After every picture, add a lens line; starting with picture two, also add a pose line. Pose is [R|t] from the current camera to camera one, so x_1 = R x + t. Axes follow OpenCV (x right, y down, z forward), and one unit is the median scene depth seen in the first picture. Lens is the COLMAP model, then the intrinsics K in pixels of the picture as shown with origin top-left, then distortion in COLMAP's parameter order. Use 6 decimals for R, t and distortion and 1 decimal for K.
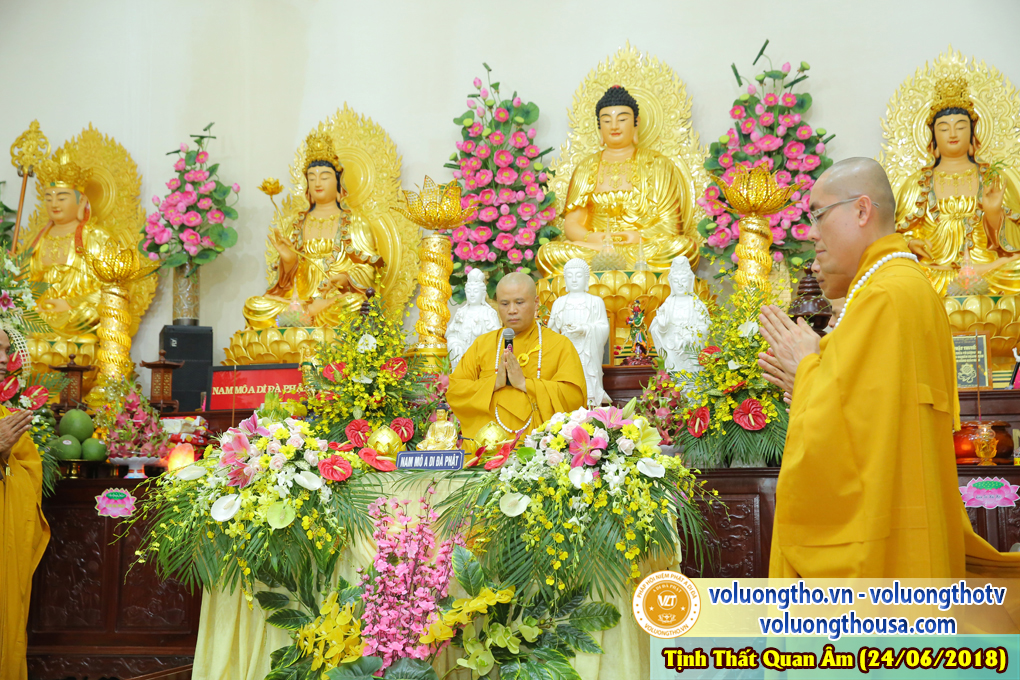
lens RADIAL K [[1418.8, 0, 518.1], [0, 1418.8, 345.7], [0, 0, 1]] dist [0.153202, 0.000000]
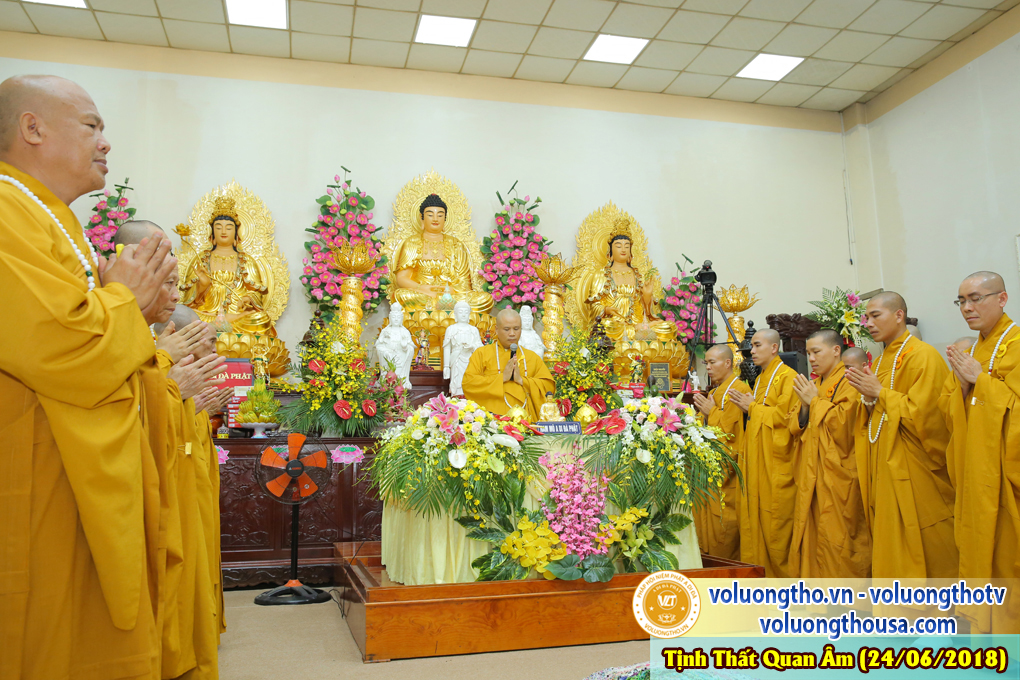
lens RADIAL K [[888.3, 0, 517.5], [0, 888.3, 320.3], [0, 0, 1]] dist [0.007160, -0.006327]
pose [[0.865232, 0.071668, 0.496223, -0.331612], [-0.047514, 0.996997, -0.061147, 0.014043], [-0.499115, 0.029329, 0.866039, 0.100160]]
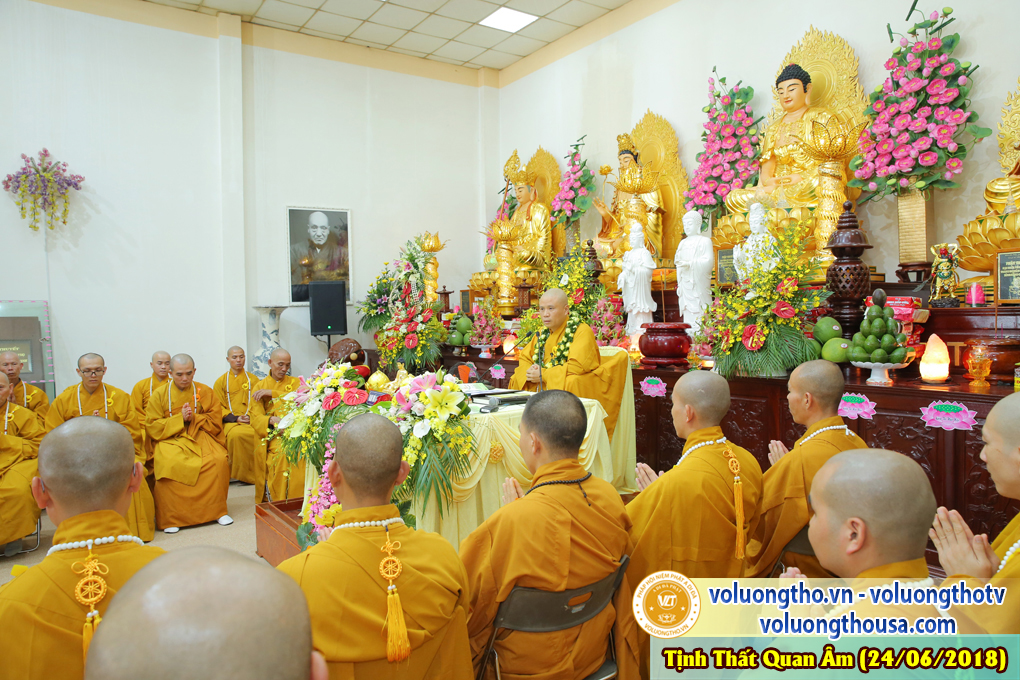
lens RADIAL K [[716.1, 0, 504.1], [0, 716.1, 338.1], [0, 0, 1]] dist [-0.066744, 0.061504]
pose [[0.757512, 0.013449, -0.652682, 0.299662], [0.093599, 0.987221, 0.128975, -0.038433], [0.646076, -0.158790, 0.746573, 0.289818]]
